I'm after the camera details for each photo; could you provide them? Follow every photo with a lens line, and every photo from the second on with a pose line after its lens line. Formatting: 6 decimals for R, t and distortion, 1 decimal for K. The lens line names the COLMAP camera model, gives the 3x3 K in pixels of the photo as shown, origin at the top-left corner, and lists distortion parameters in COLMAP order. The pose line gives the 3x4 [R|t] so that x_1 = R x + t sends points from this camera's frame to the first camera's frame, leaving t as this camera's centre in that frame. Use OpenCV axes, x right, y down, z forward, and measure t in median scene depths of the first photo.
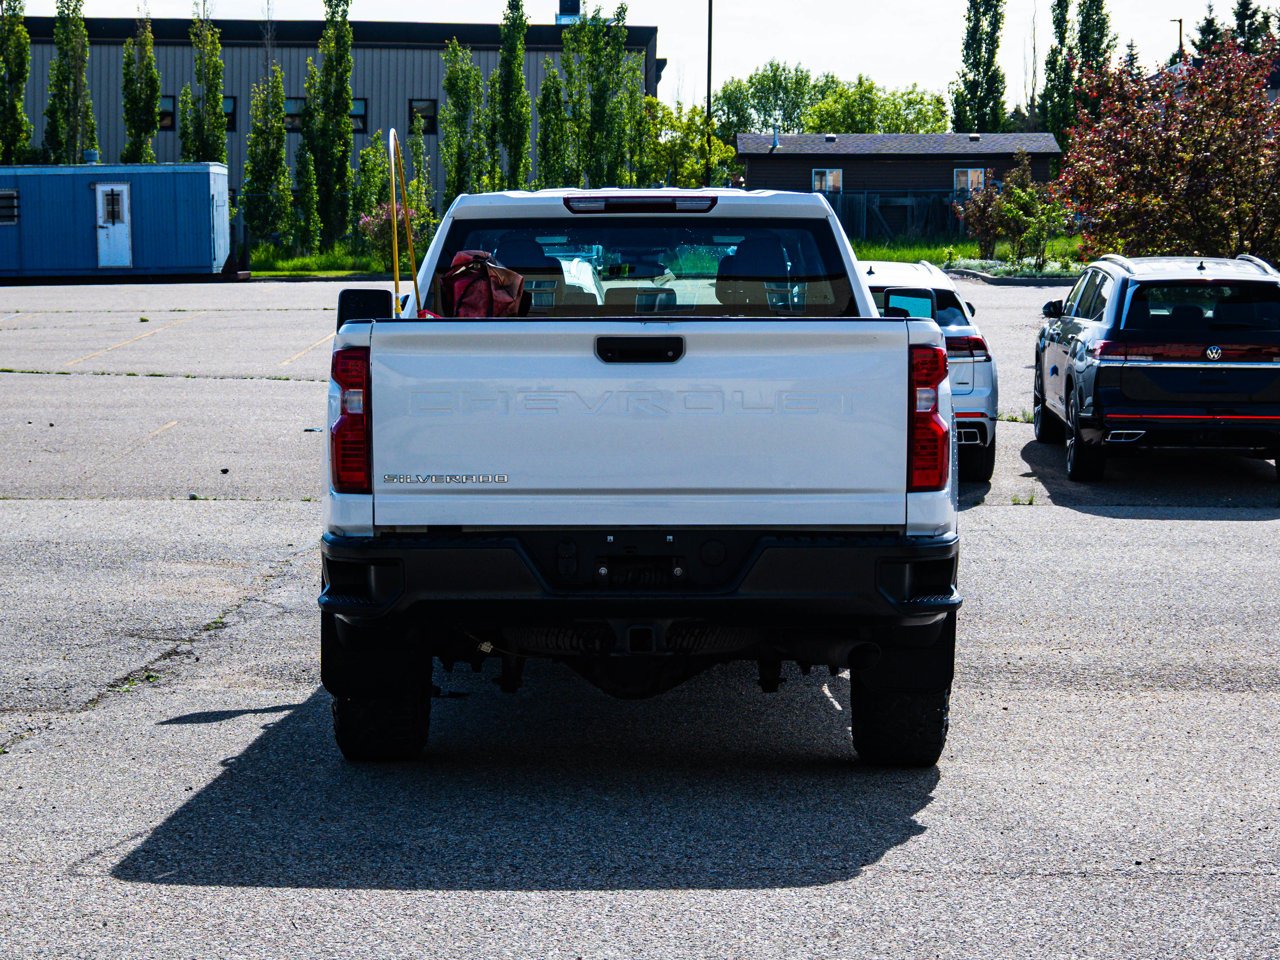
lens RADIAL K [[2799.2, 0, 672.1], [0, 2799.2, 479.0], [0, 0, 1]] dist [-0.053273, 0.240596]
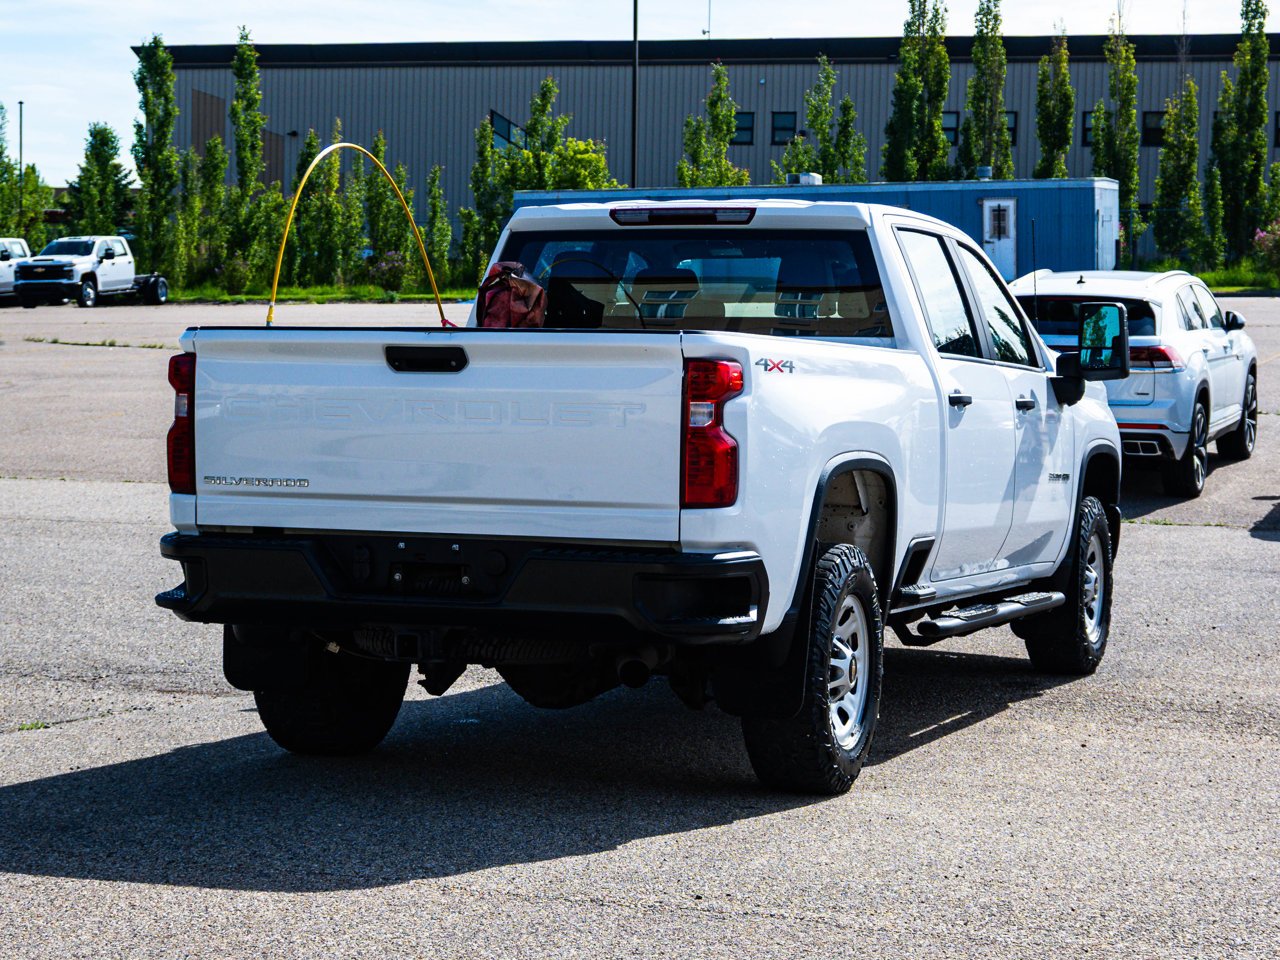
lens RADIAL K [[2799.5, 0, 689.1], [0, 2799.5, 479.5], [0, 0, 1]] dist [-0.048231, 0.333012]
pose [[0.941600, 0.027791, -0.335586, 0.084825], [-0.029600, 0.999562, -0.000275, -0.001077], [0.335431, 0.010192, 0.942010, 0.016239]]
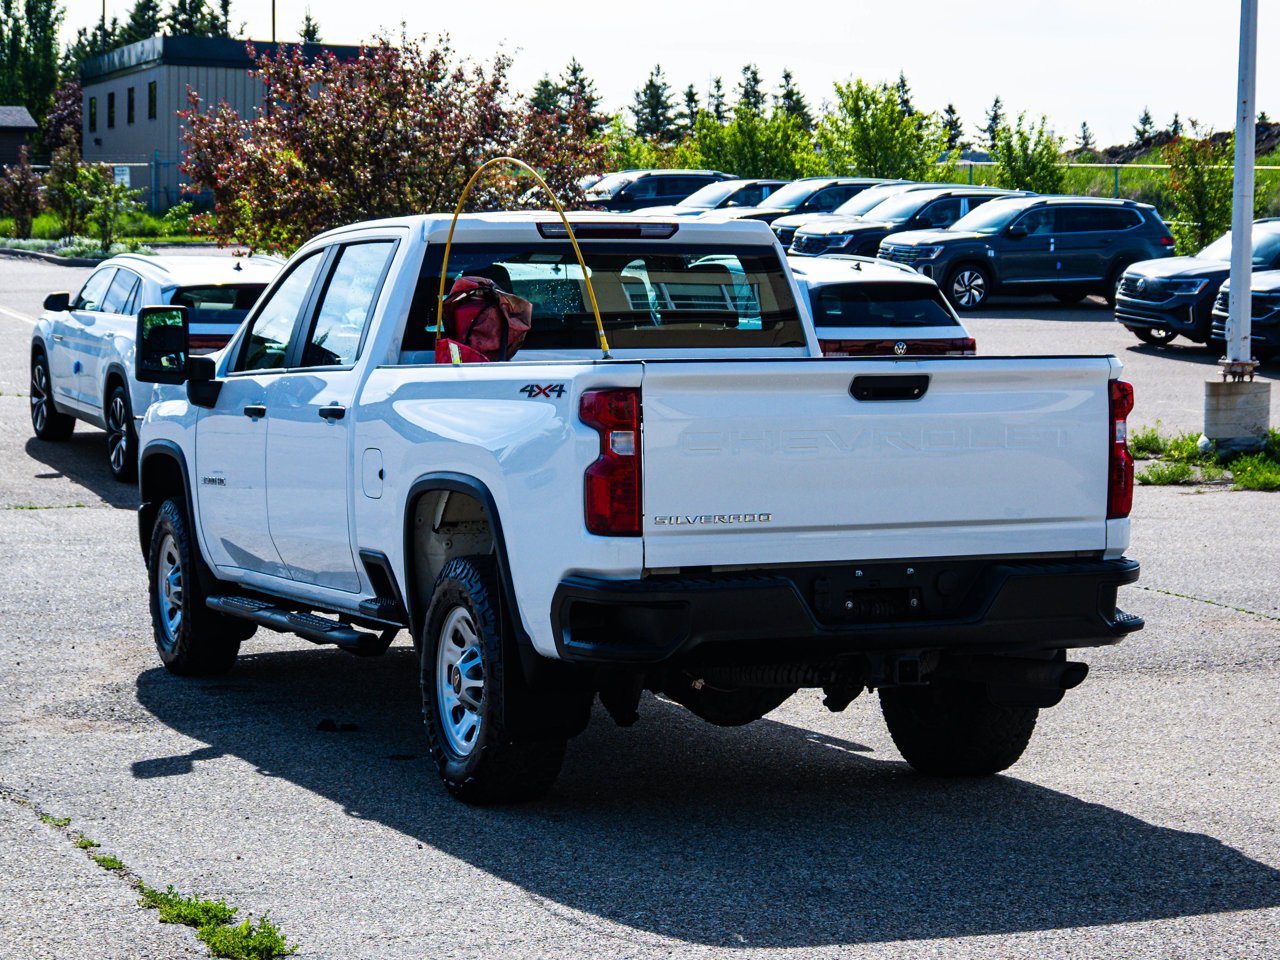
lens RADIAL K [[2799.2, 0, 672.1], [0, 2799.2, 479.0], [0, 0, 1]] dist [-0.053273, 0.240596]
pose [[0.924642, -0.023584, 0.380107, -0.096423], [0.019902, 0.999709, 0.013615, -0.005760], [-0.380317, -0.005024, 0.924842, 0.016699]]
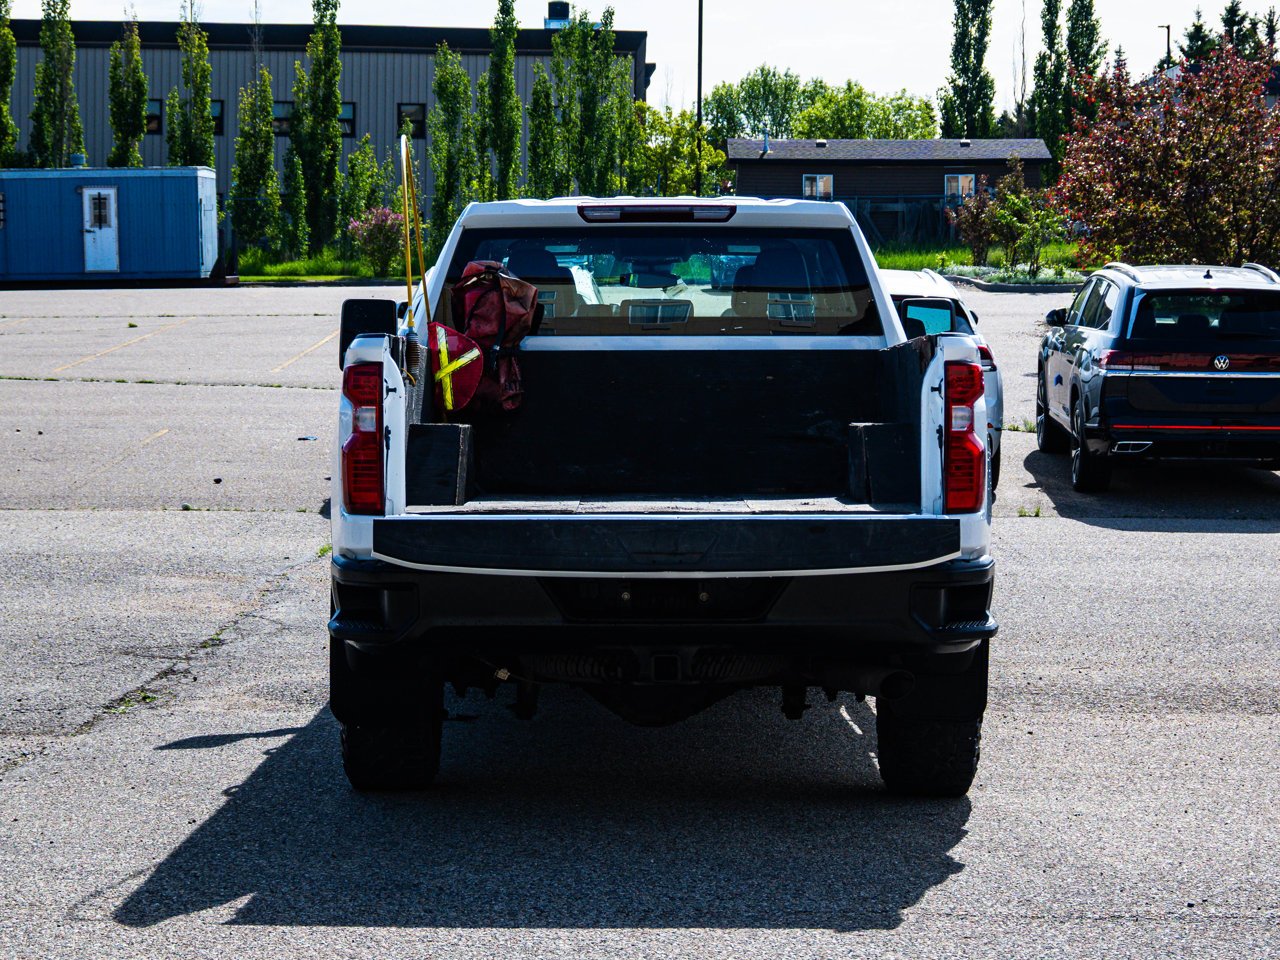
lens RADIAL K [[2799.5, 0, 689.1], [0, 2799.5, 479.5], [0, 0, 1]] dist [-0.048231, 0.333012]
pose [[0.999941, 0.001156, 0.010801, -0.002738], [-0.001139, 0.999998, -0.001586, -0.001159], [-0.010803, 0.001574, 0.999940, 0.008051]]
